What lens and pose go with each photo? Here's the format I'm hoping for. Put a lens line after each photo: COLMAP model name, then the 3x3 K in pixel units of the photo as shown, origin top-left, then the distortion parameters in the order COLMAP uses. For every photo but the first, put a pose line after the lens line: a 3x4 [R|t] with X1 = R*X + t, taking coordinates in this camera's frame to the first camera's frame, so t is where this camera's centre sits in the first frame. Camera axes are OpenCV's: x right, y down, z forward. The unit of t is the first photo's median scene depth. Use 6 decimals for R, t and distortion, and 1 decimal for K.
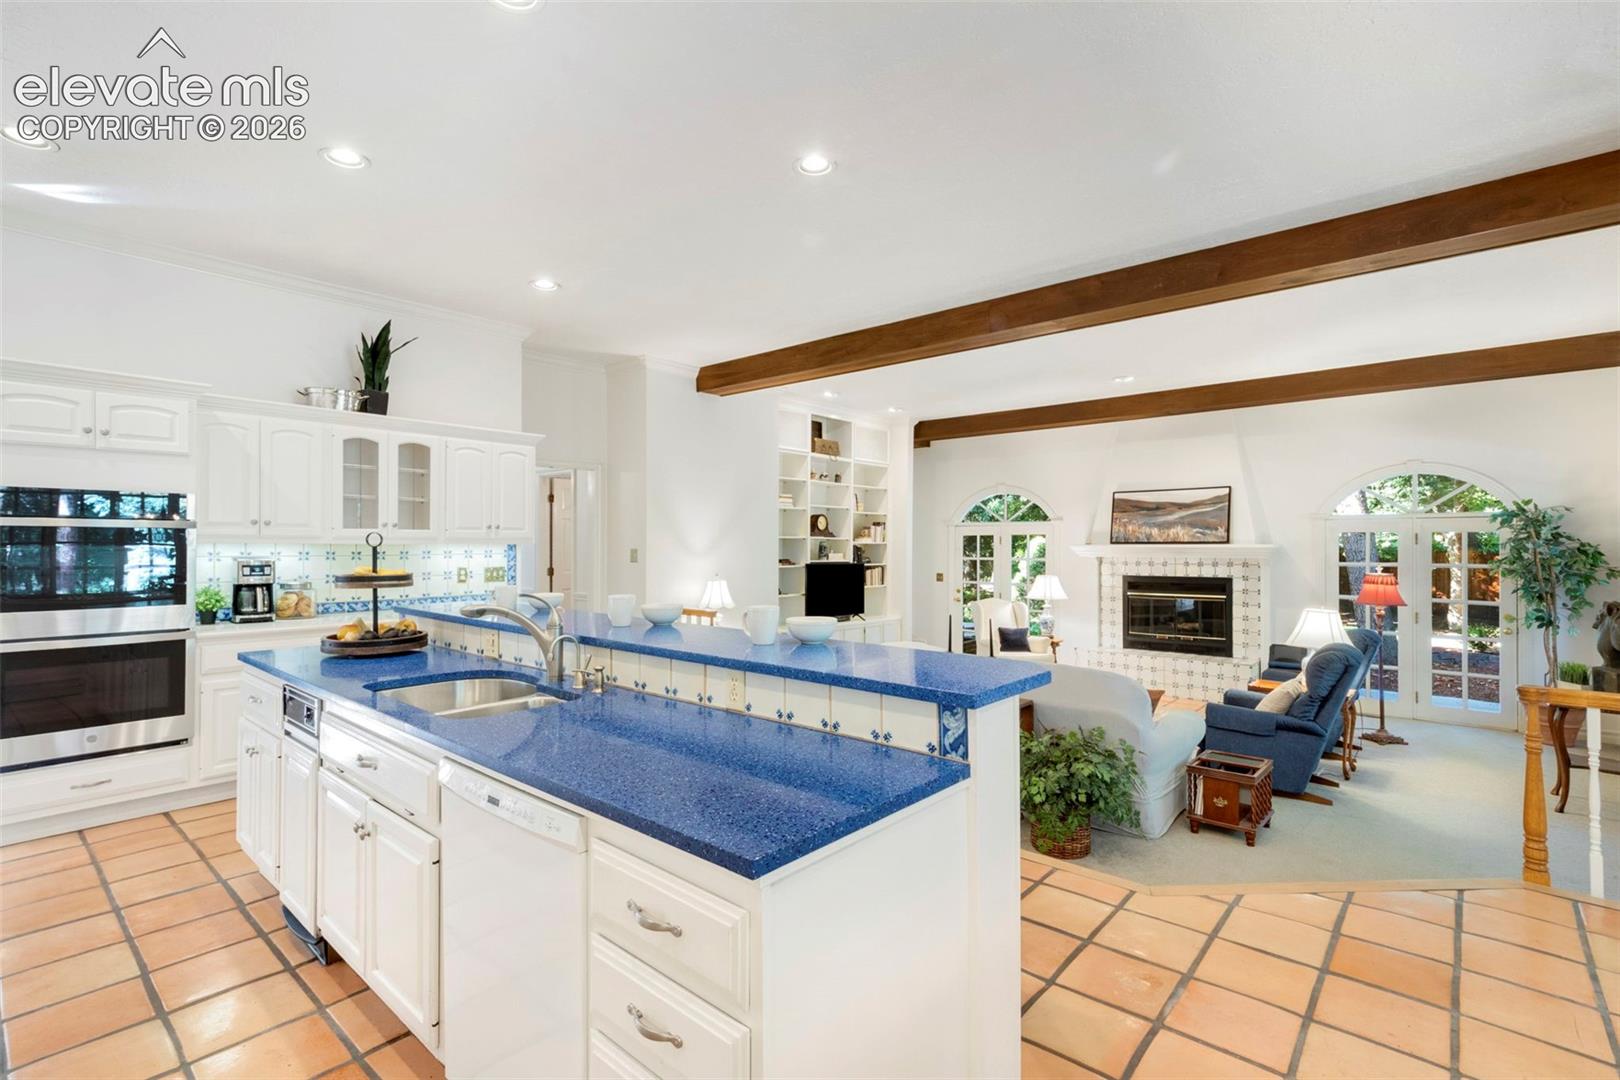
lens RADIAL K [[756.1, 0, 799.1], [0, 756.1, 533.3], [0, 0, 1]] dist [0.004677, -0.001722]
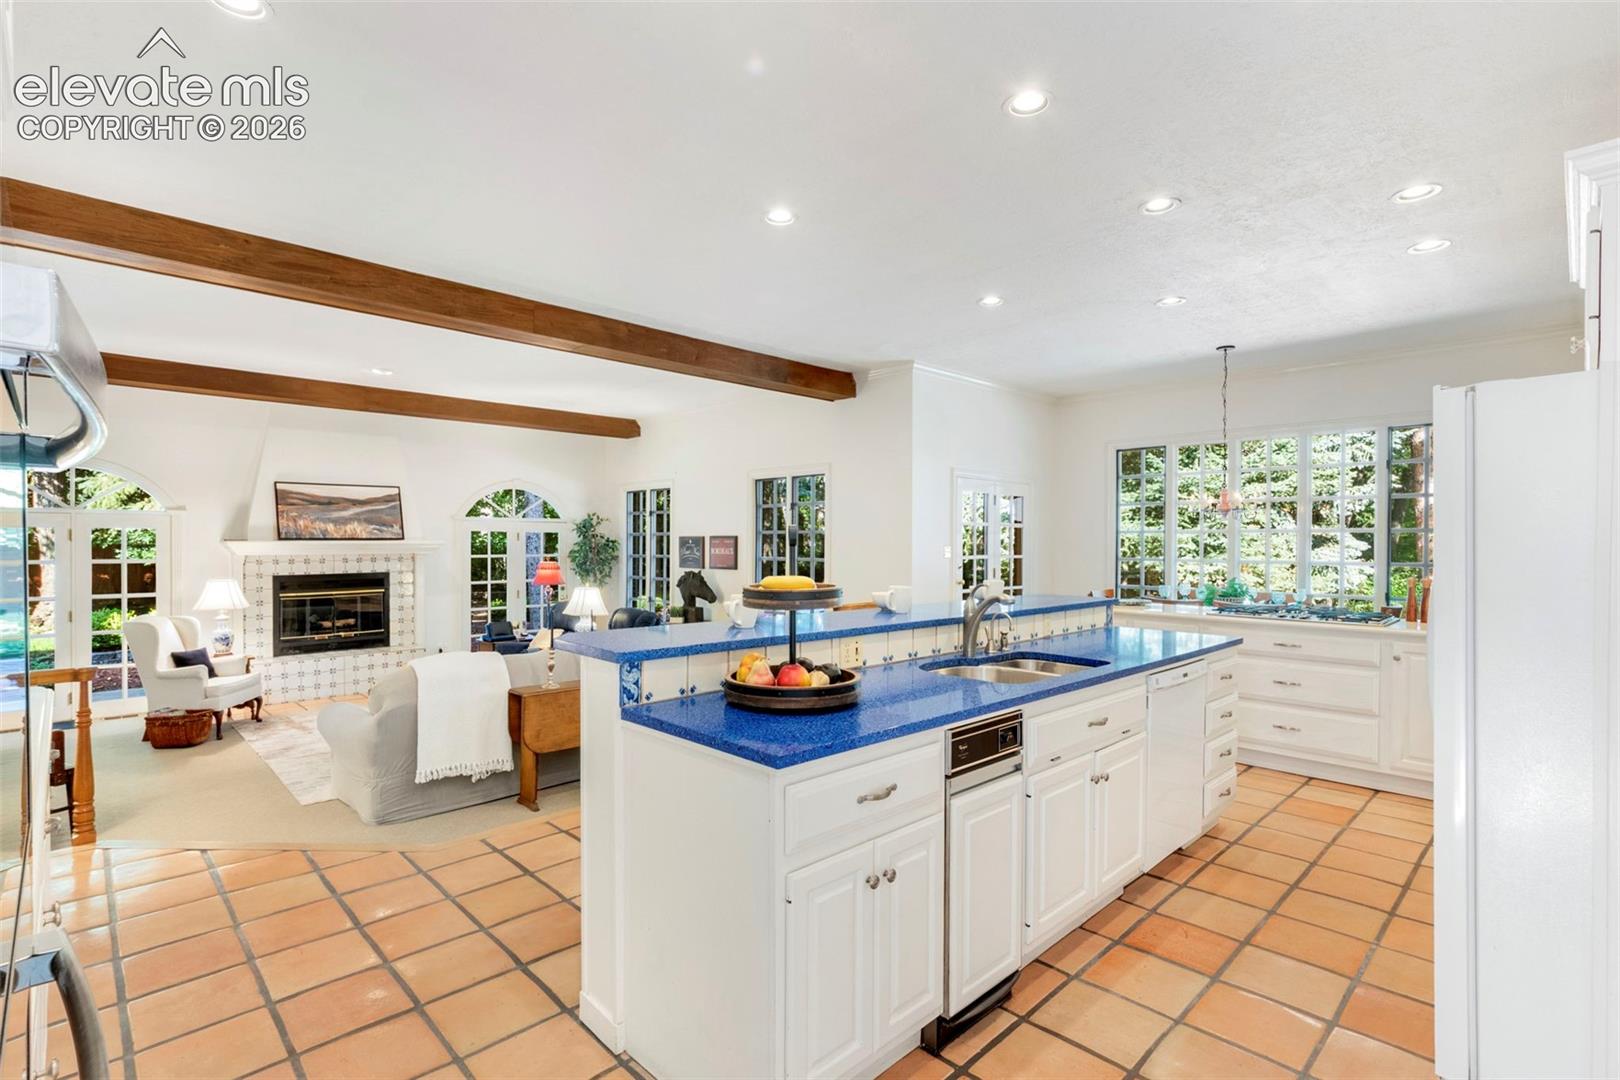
lens RADIAL K [[756.1, 0, 801.3], [0, 756.1, 545.5], [0, 0, 1]] dist [0.004677, -0.001722]
pose [[0.067898, -0.007977, 0.997660, -0.451753], [-0.014738, 0.999851, 0.008998, 0.003276], [-0.997583, -0.015315, 0.067771, 0.346833]]
